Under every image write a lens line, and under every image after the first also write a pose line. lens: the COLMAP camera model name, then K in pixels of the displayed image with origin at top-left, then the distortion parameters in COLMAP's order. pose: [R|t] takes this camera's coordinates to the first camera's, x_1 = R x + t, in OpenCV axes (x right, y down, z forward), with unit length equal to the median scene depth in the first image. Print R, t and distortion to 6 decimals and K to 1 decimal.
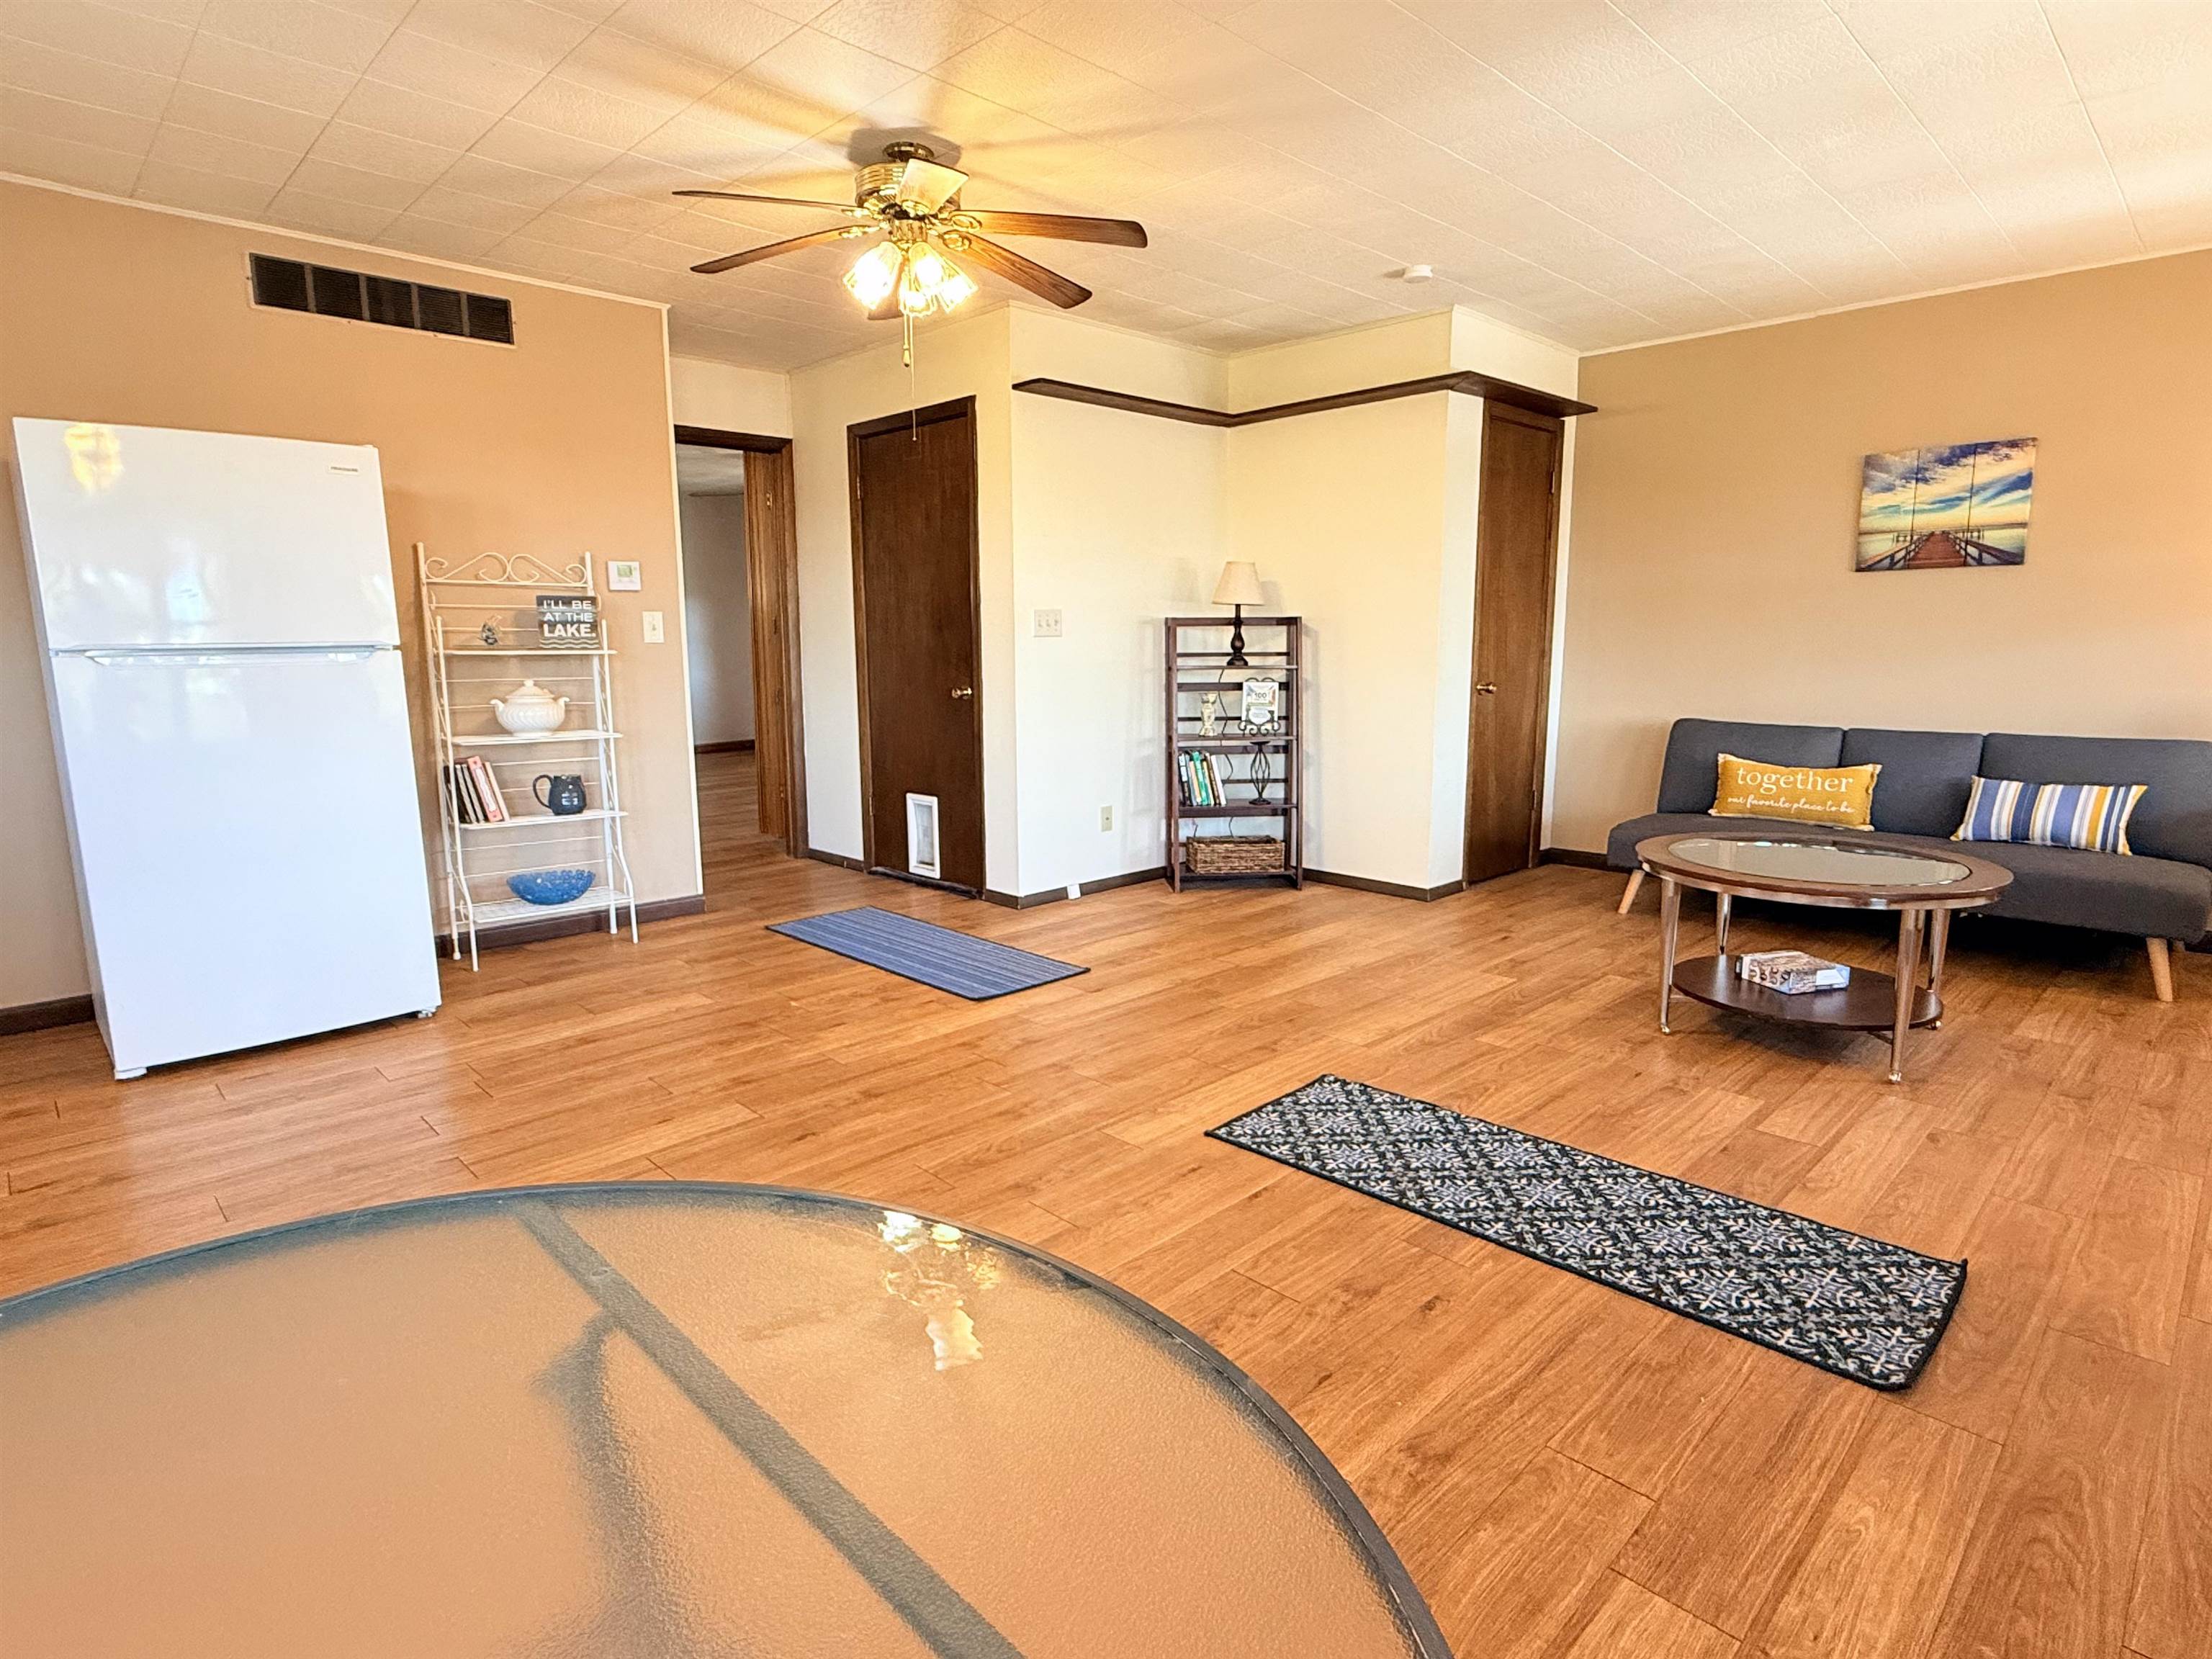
lens RADIAL K [[1163.1, 0, 1097.7], [0, 1163.1, 828.0], [0, 0, 1]] dist [-0.000740, -0.000469]
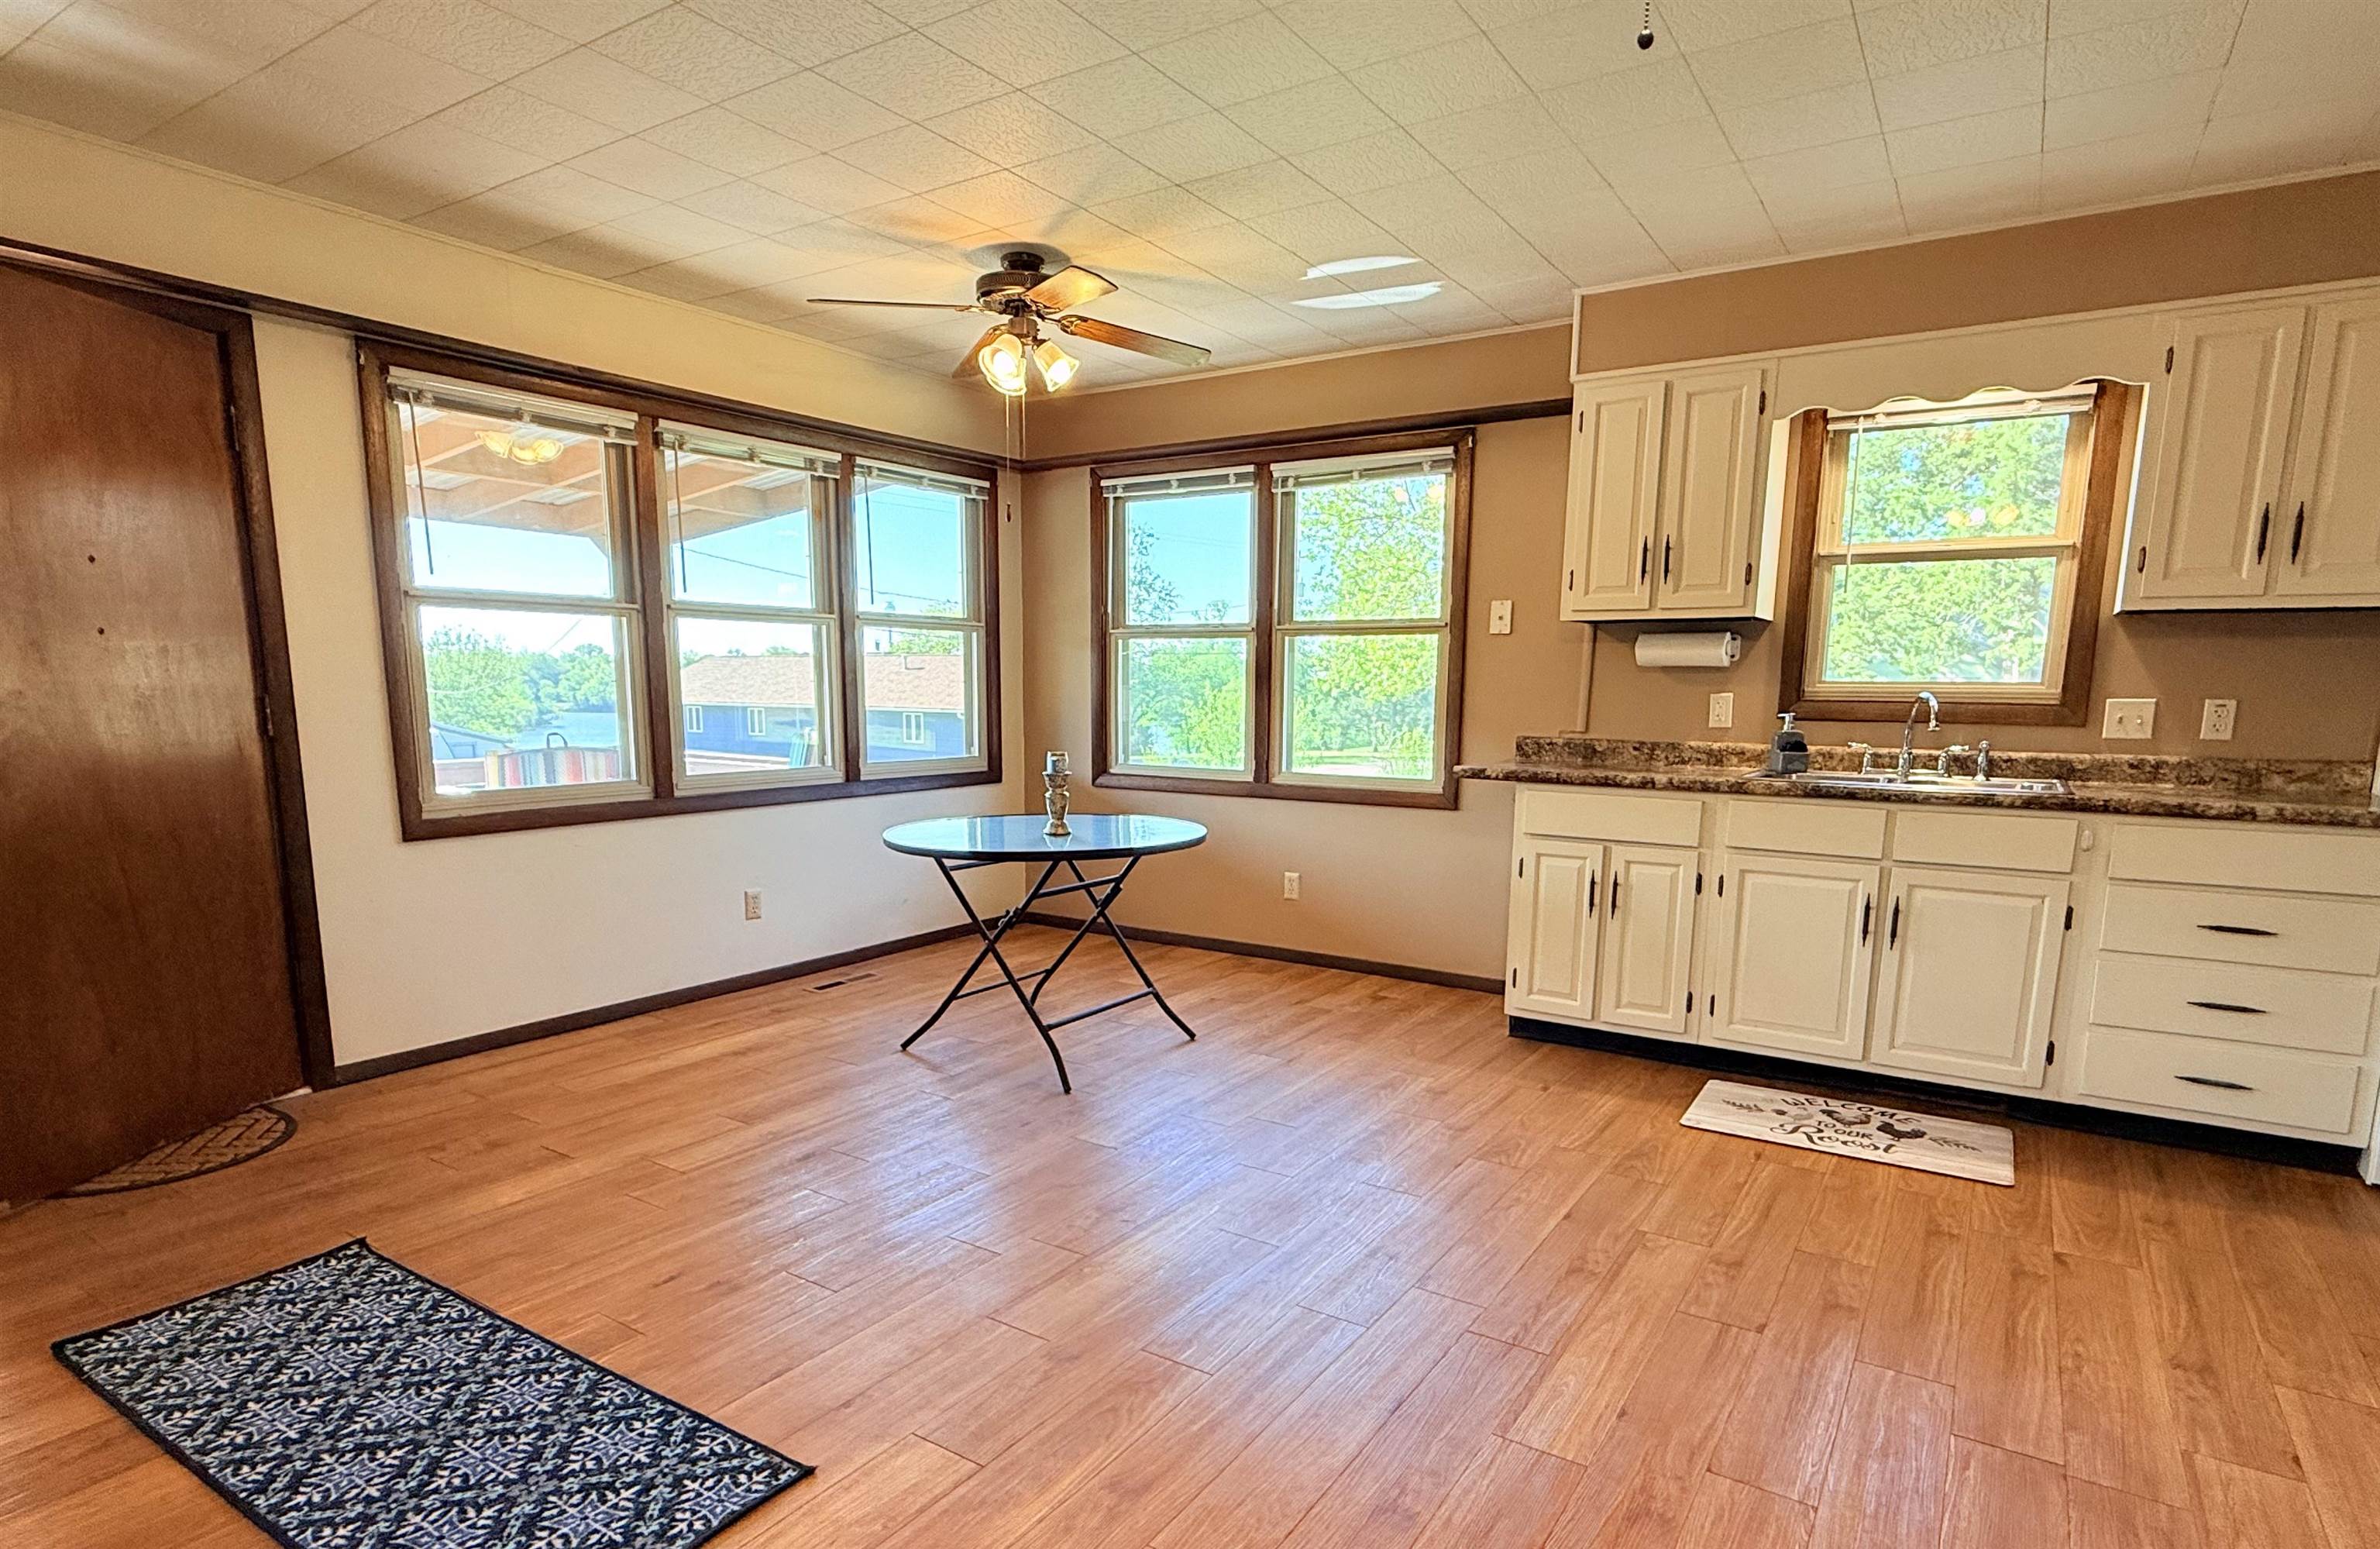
lens RADIAL K [[1246.8, 0, 1190.7], [0, 1246.8, 893.5], [0, 0, 1]] dist [0.002713, -0.000192]
pose [[-0.975817, 0.033598, -0.215990, 0.019256], [-0.039209, 0.945187, 0.324166, -0.201643], [0.215042, 0.324796, -0.921013, 1.149238]]
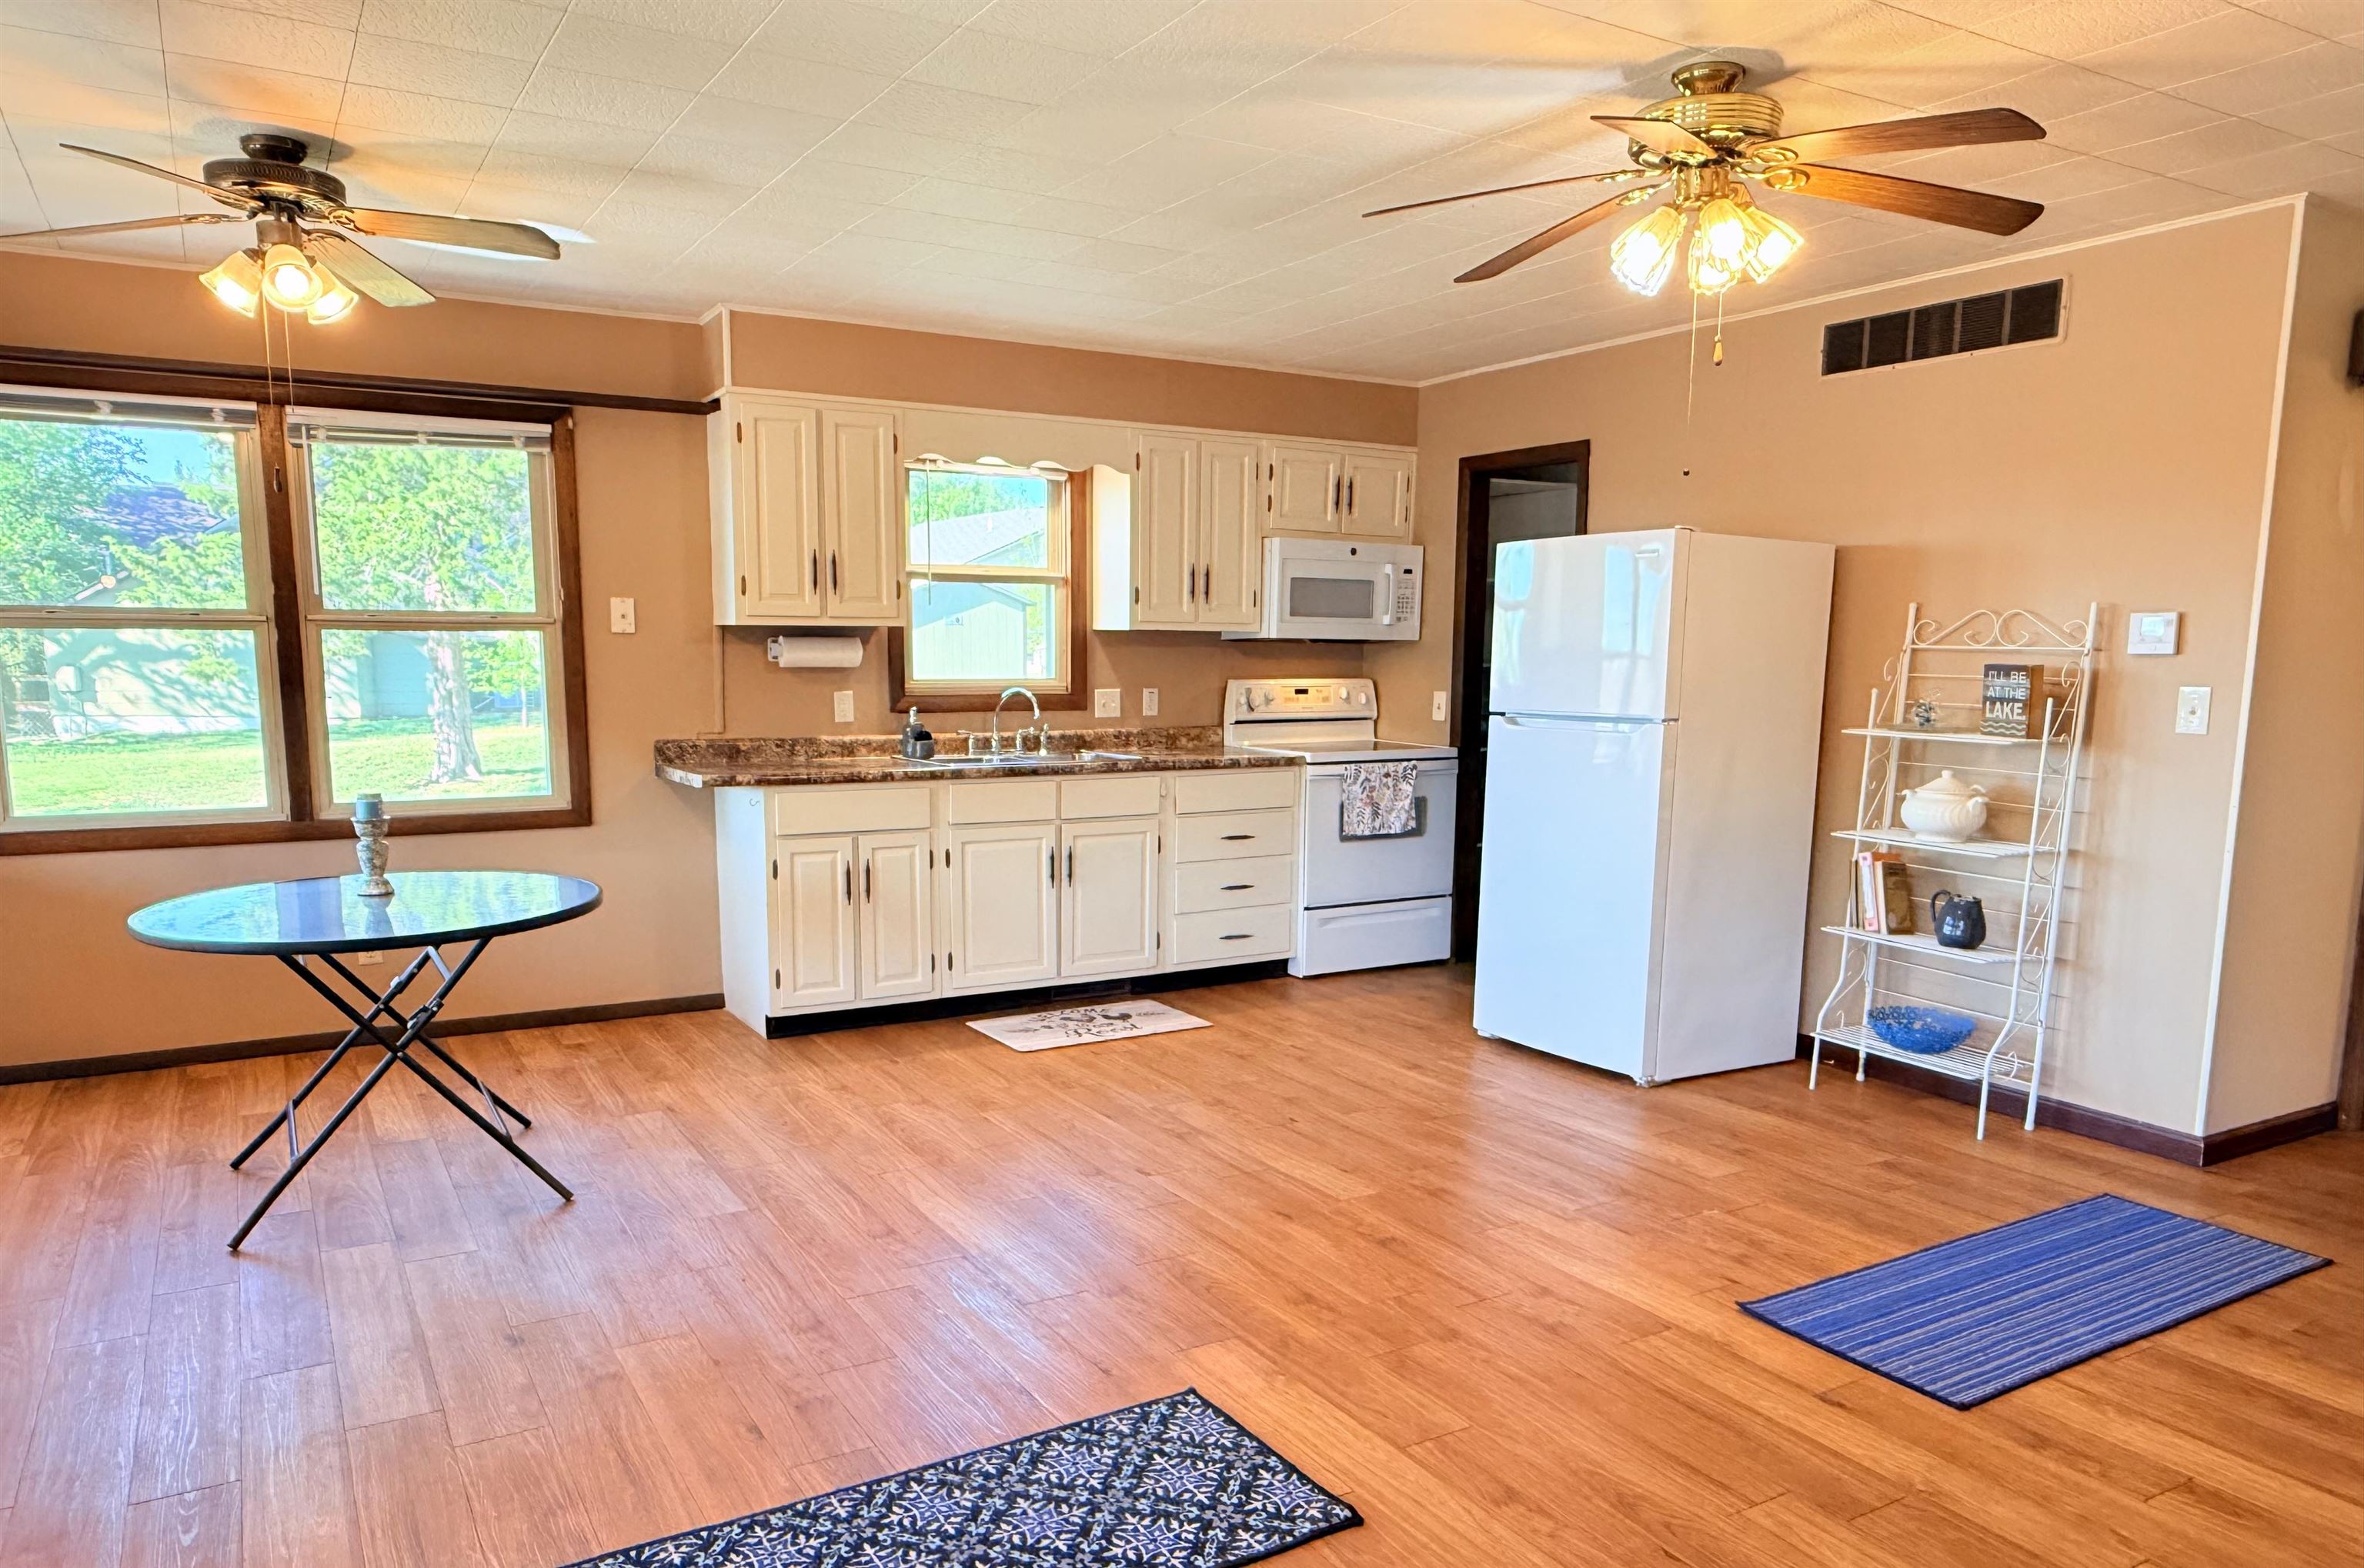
lens RADIAL K [[1571.2, 0, 1177.3], [0, 1571.2, 894.9], [0, 0, 1]] dist [-0.000827, -0.001462]
pose [[-0.235285, 0.156614, -0.959225, 0.765825], [-0.163514, 0.966486, 0.197907, -0.193275], [0.958073, 0.203412, -0.201791, 0.823350]]
